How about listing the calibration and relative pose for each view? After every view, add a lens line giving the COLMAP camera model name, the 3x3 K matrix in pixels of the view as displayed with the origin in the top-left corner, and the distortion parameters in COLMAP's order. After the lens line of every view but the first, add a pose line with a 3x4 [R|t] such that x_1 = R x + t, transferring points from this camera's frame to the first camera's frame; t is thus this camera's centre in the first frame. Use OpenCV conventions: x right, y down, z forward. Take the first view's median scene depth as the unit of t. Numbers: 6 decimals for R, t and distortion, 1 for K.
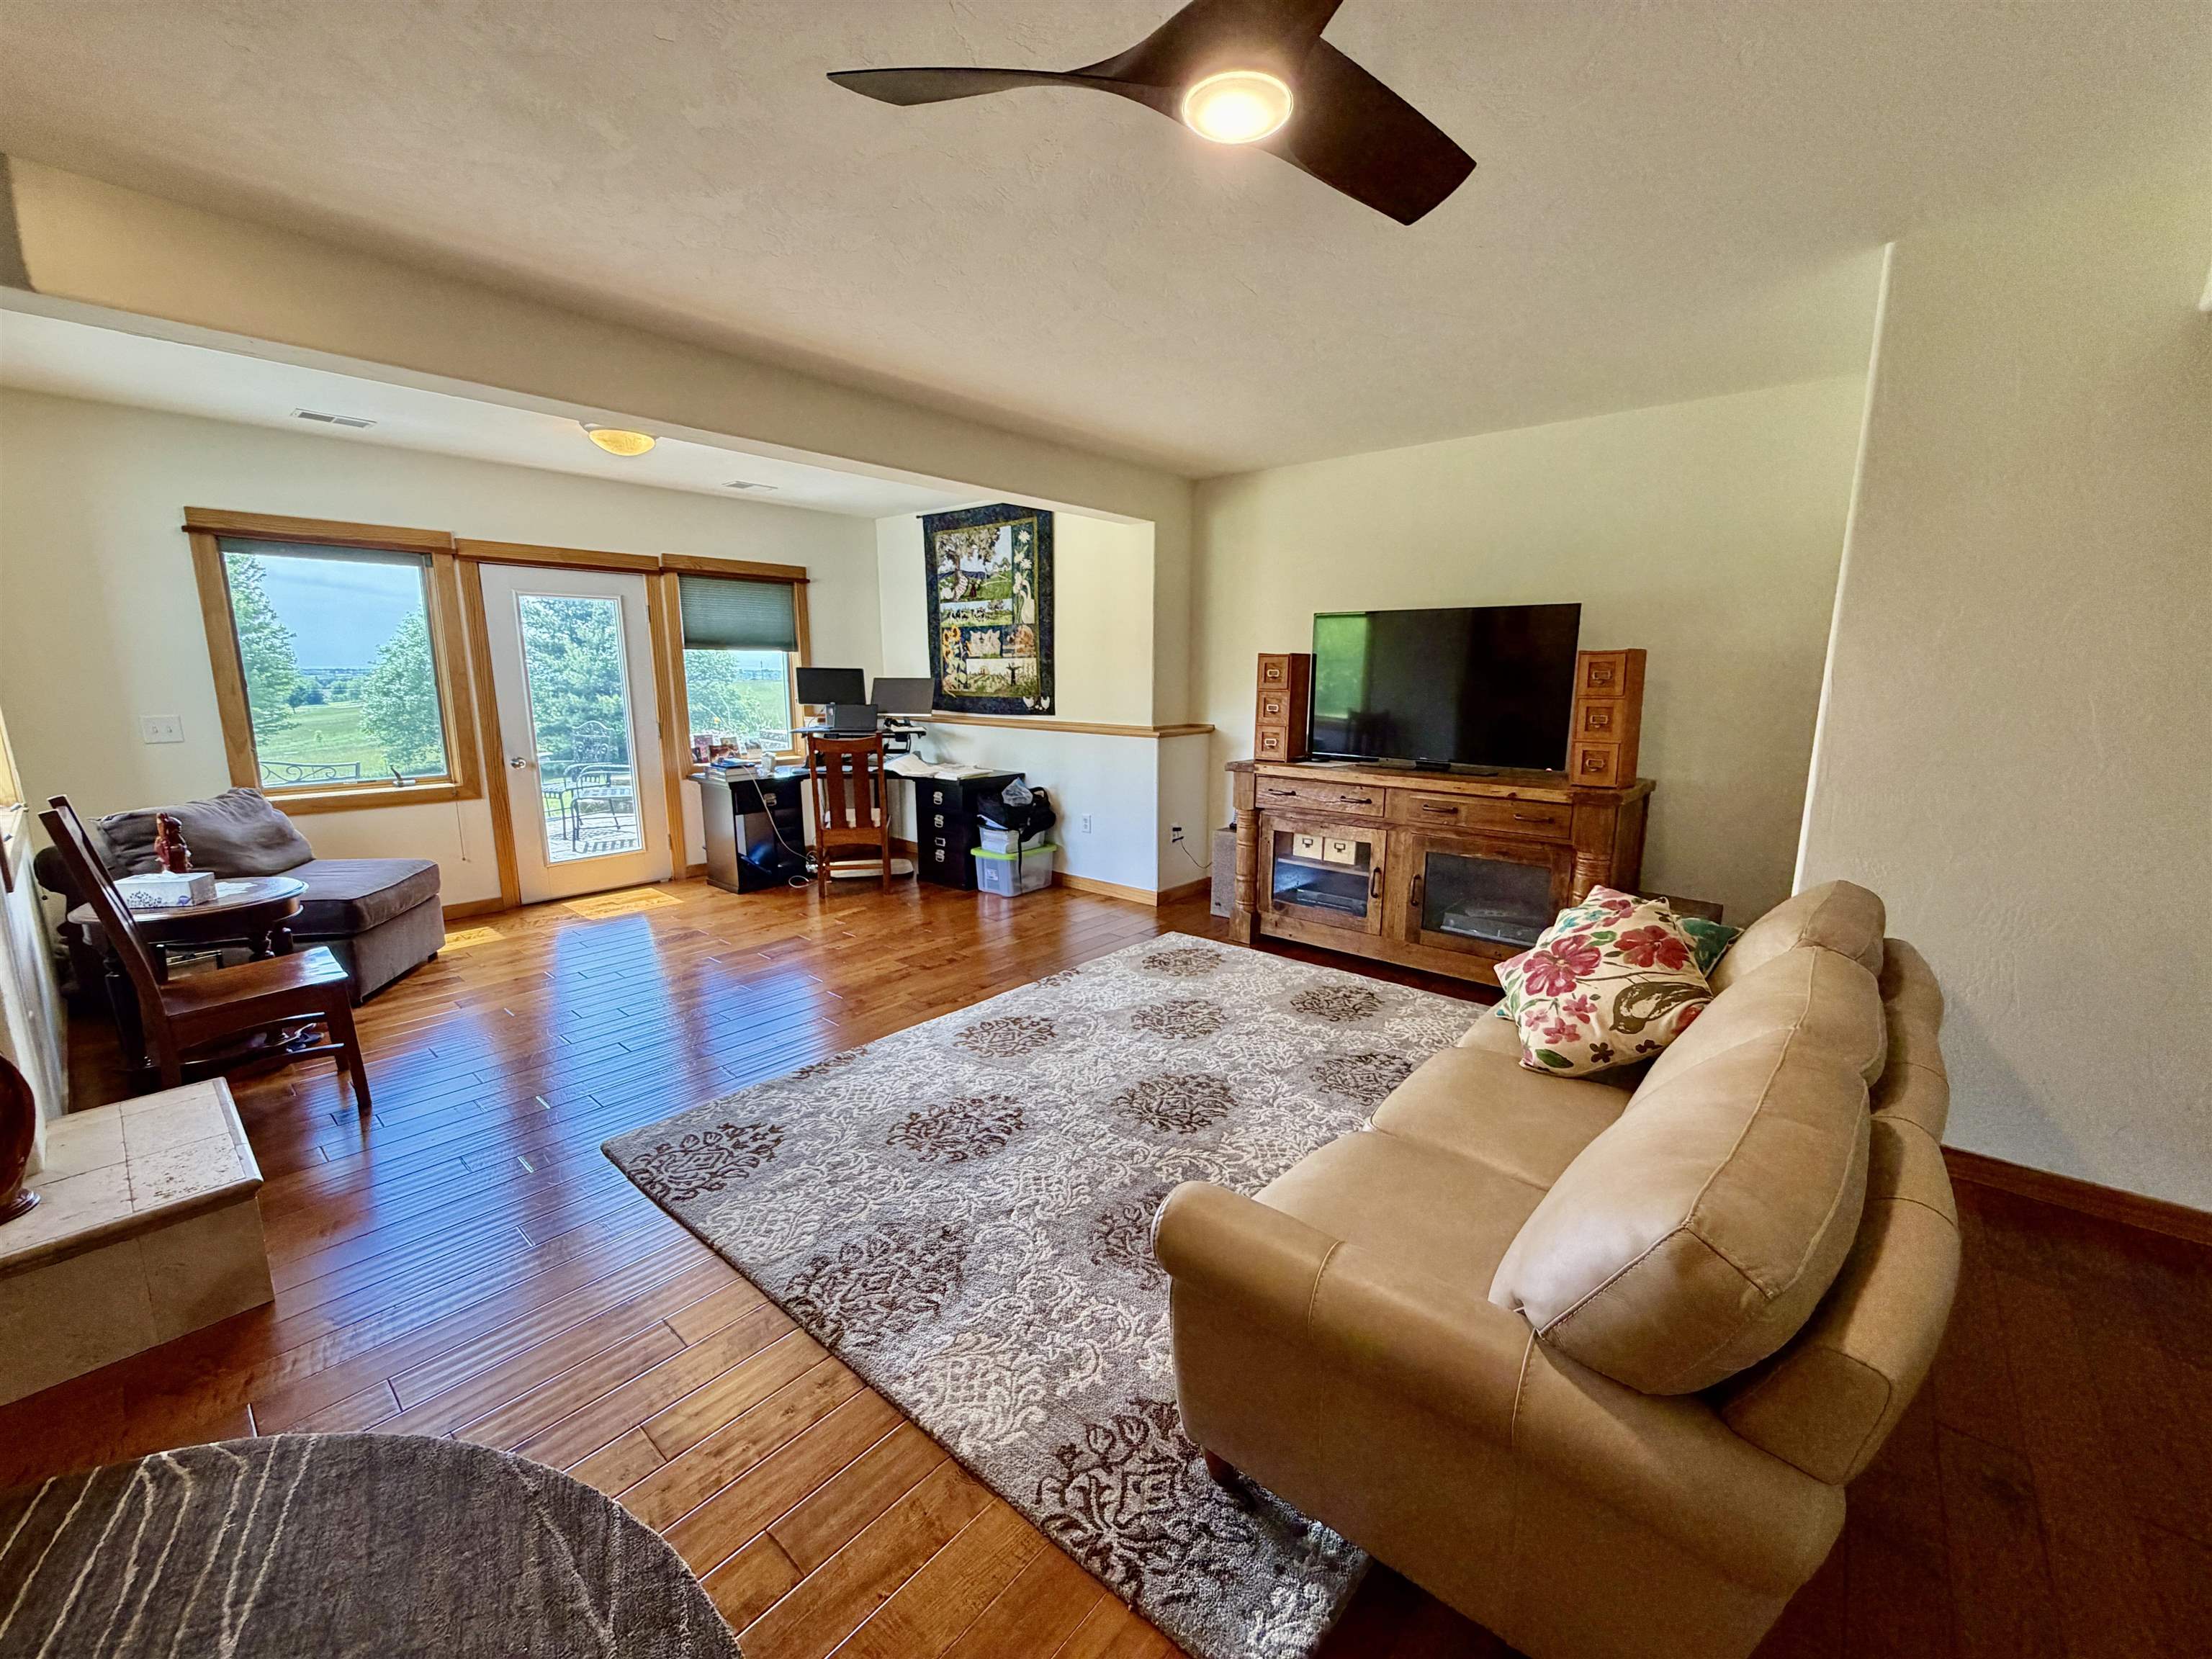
lens RADIAL K [[884.9, 0, 1096.7], [0, 884.9, 827.5], [0, 0, 1]] dist [0.001000, -0.000445]
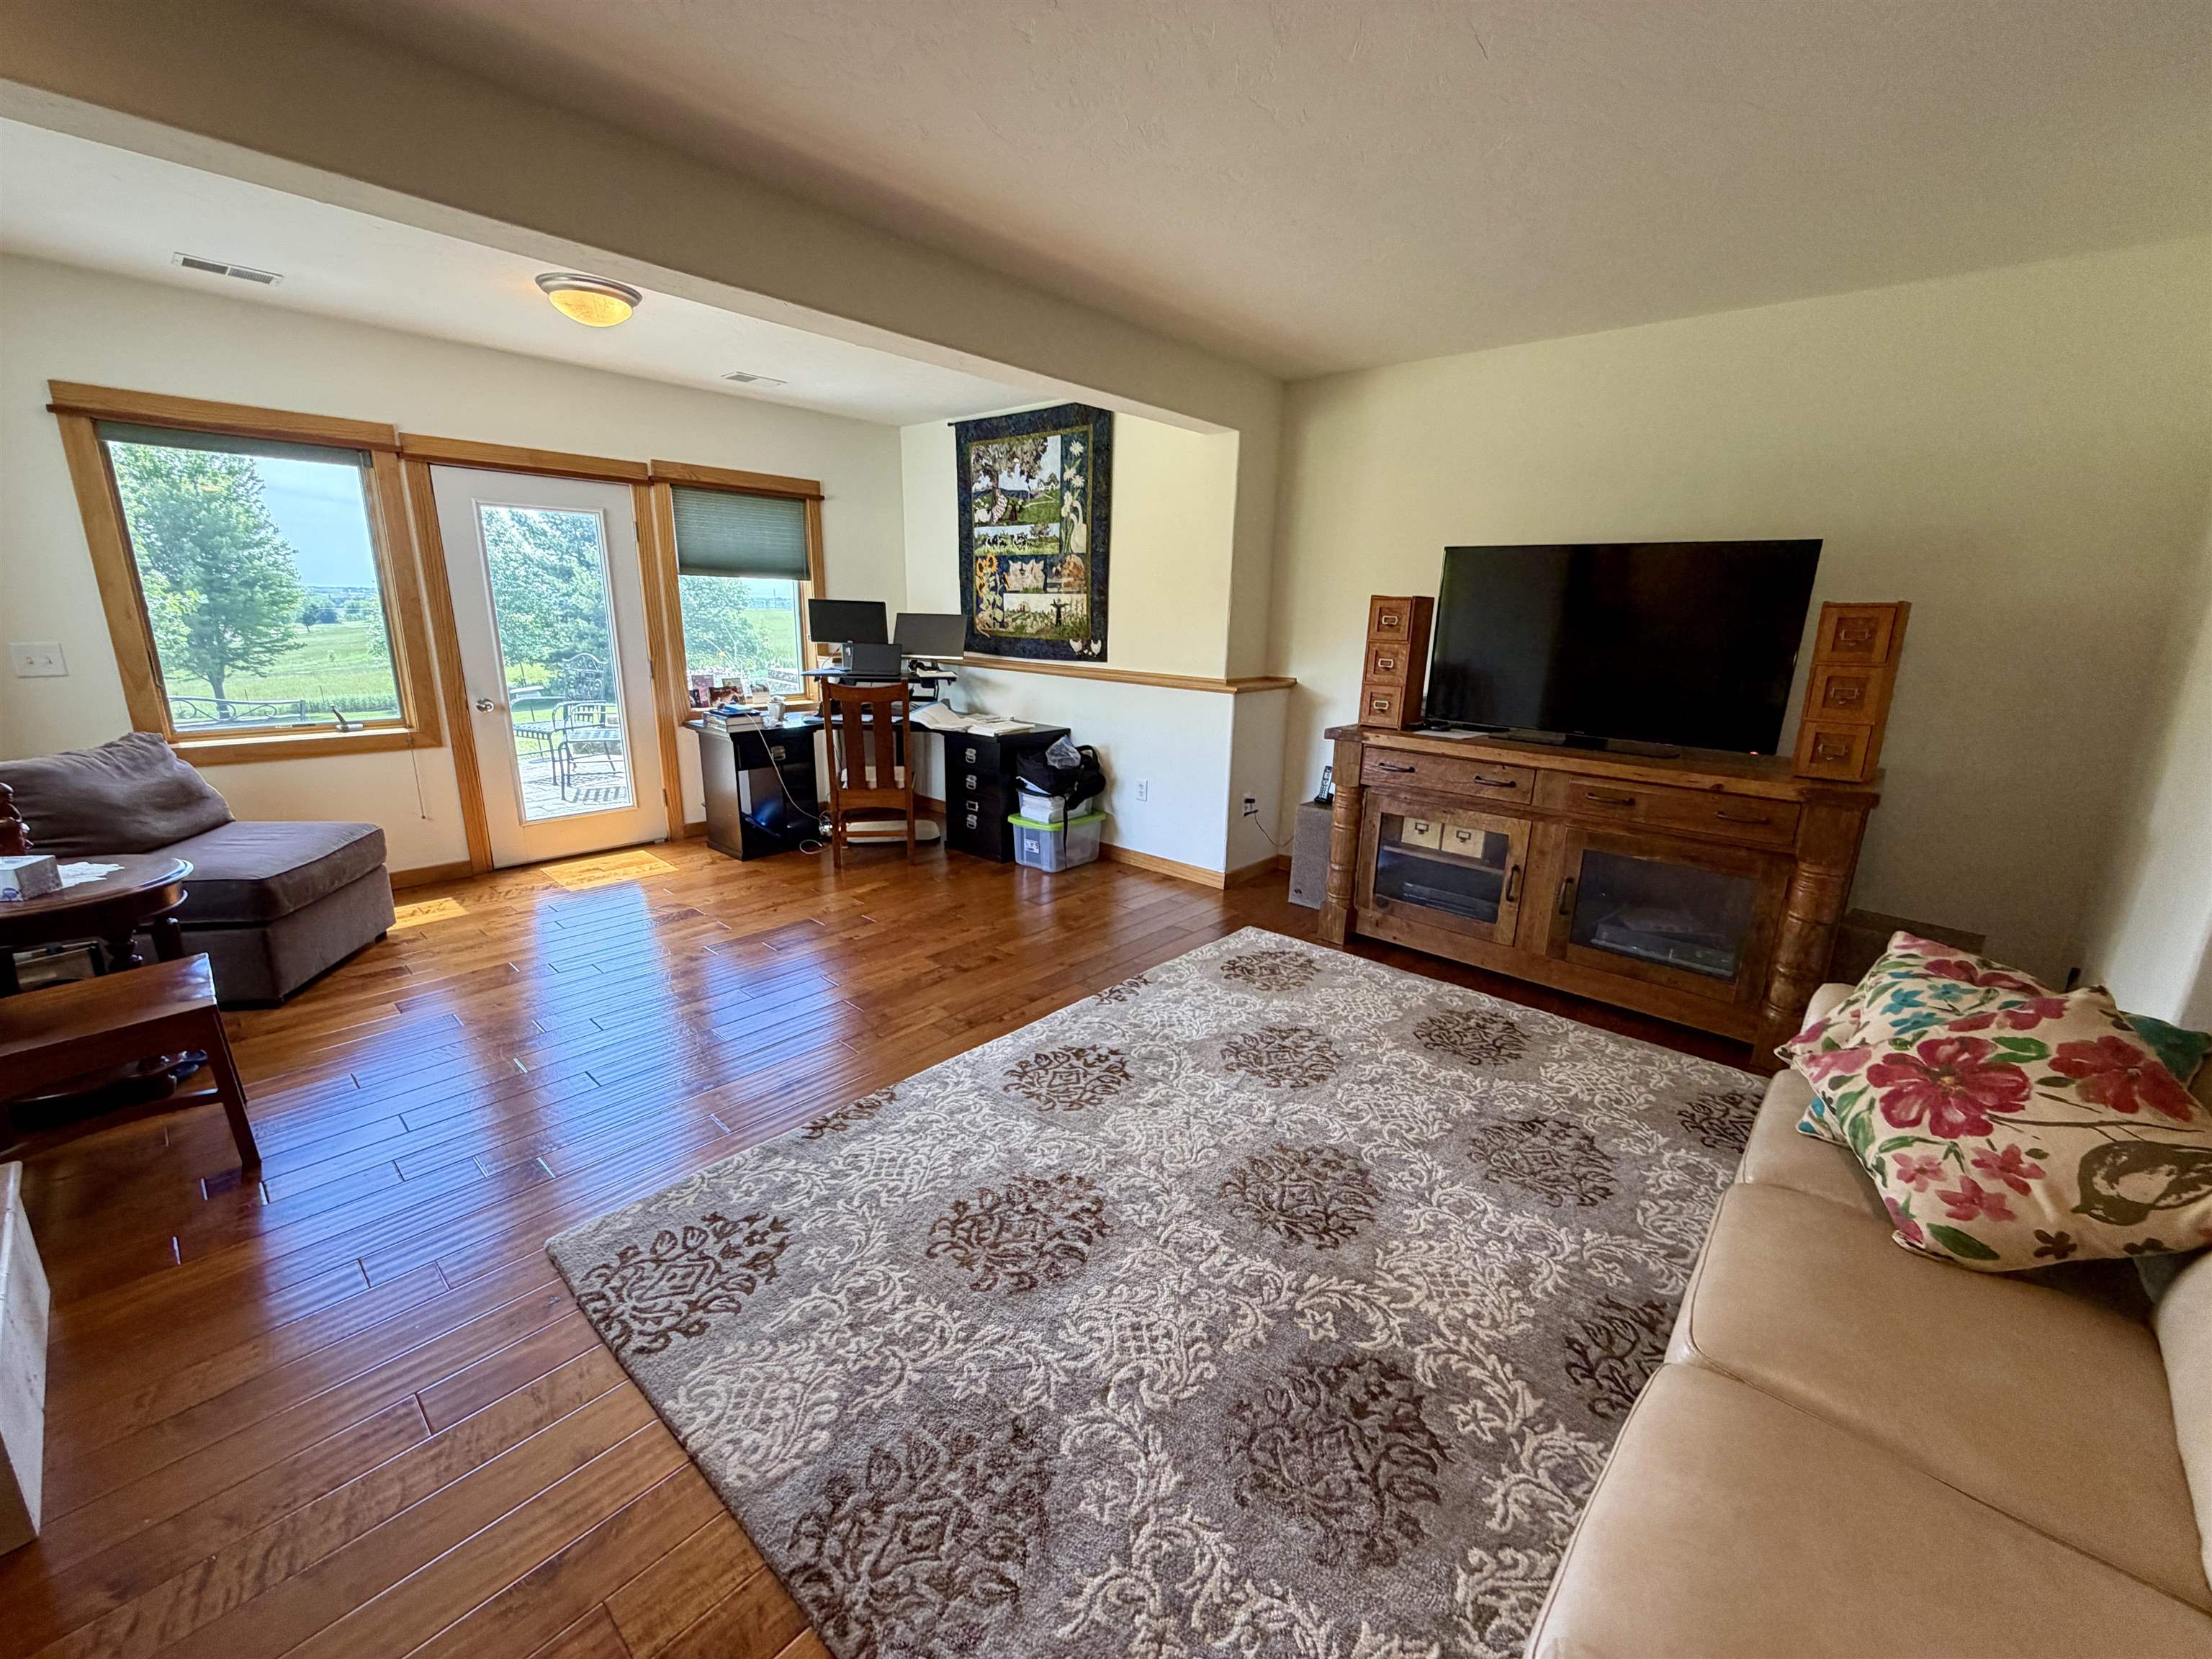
lens RADIAL K [[884.9, 0, 1096.7], [0, 884.9, 827.5], [0, 0, 1]] dist [0.001000, -0.000445]
pose [[0.999602, 0.025421, -0.012264, -0.046472], [-0.024505, 0.997258, 0.069823, -0.028397], [0.014006, -0.069494, 0.997484, 0.140040]]
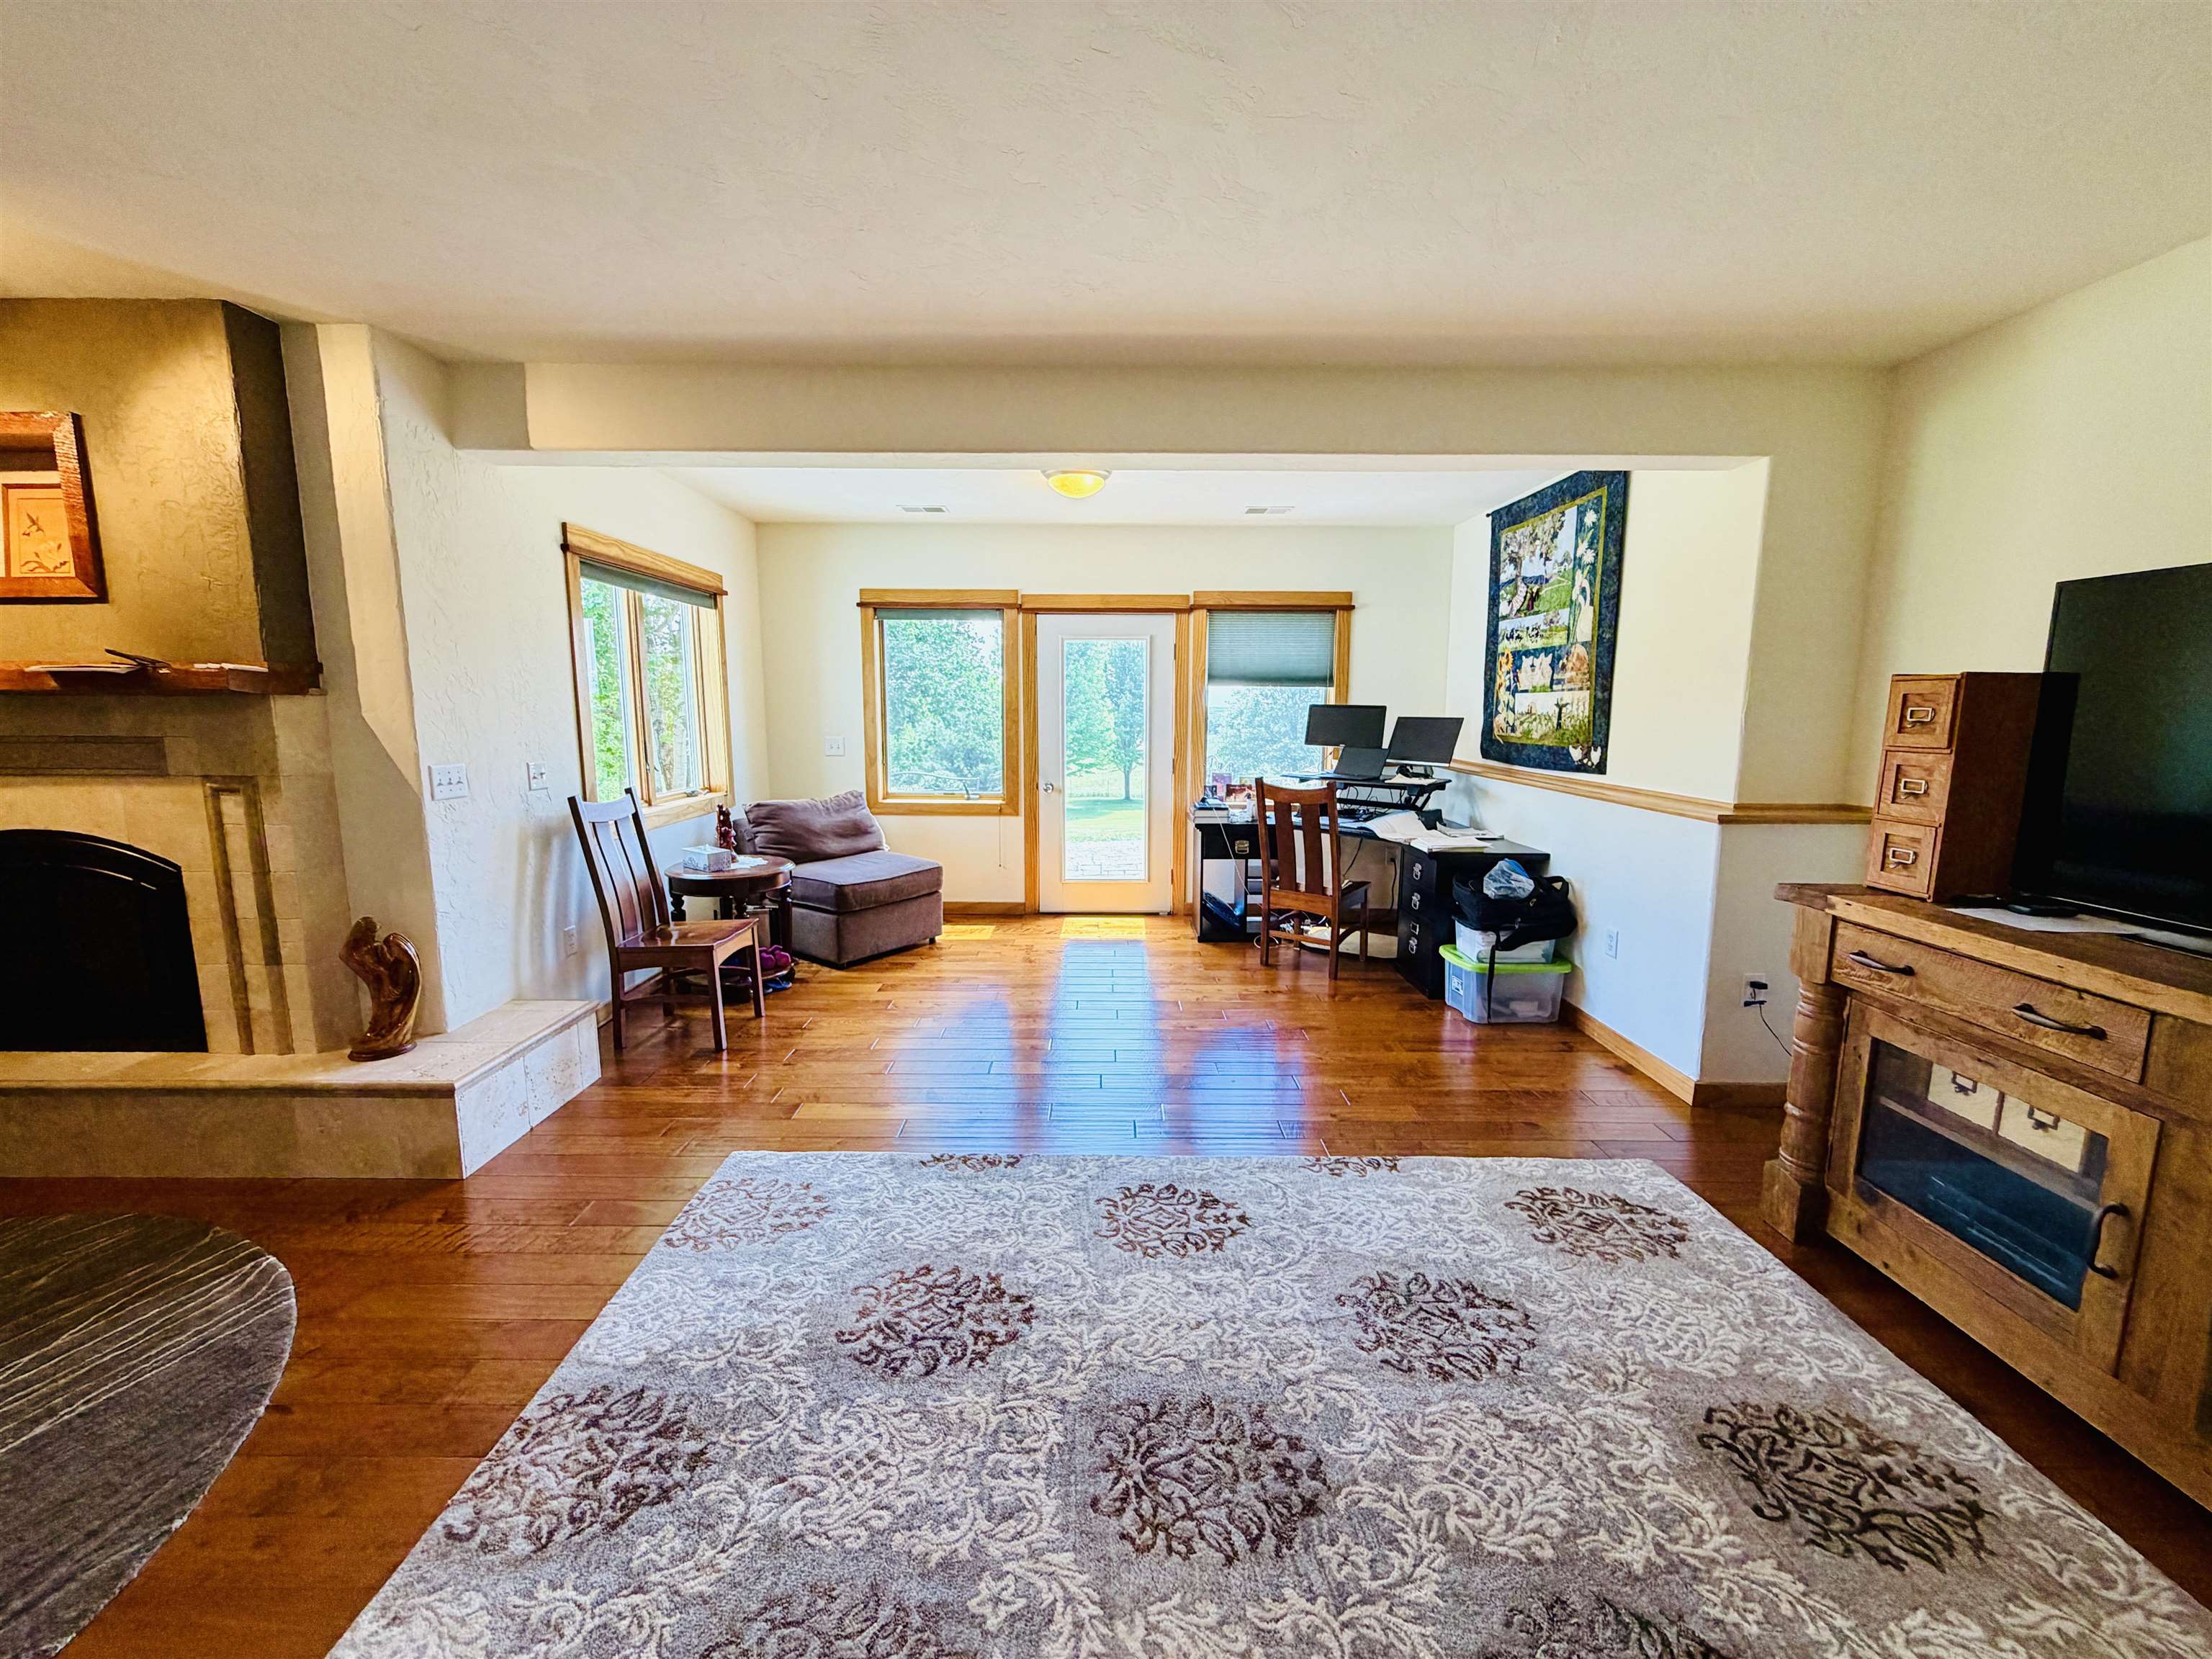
lens RADIAL K [[881.8, 0, 1096.9], [0, 881.8, 828.3], [0, 0, 1]] dist [0.000600, -0.000299]
pose [[0.653292, 0.106217, -0.749618, 0.227531], [-0.137550, 0.990284, 0.020444, -0.051188], [0.744506, 0.089754, 0.661555, 0.295179]]
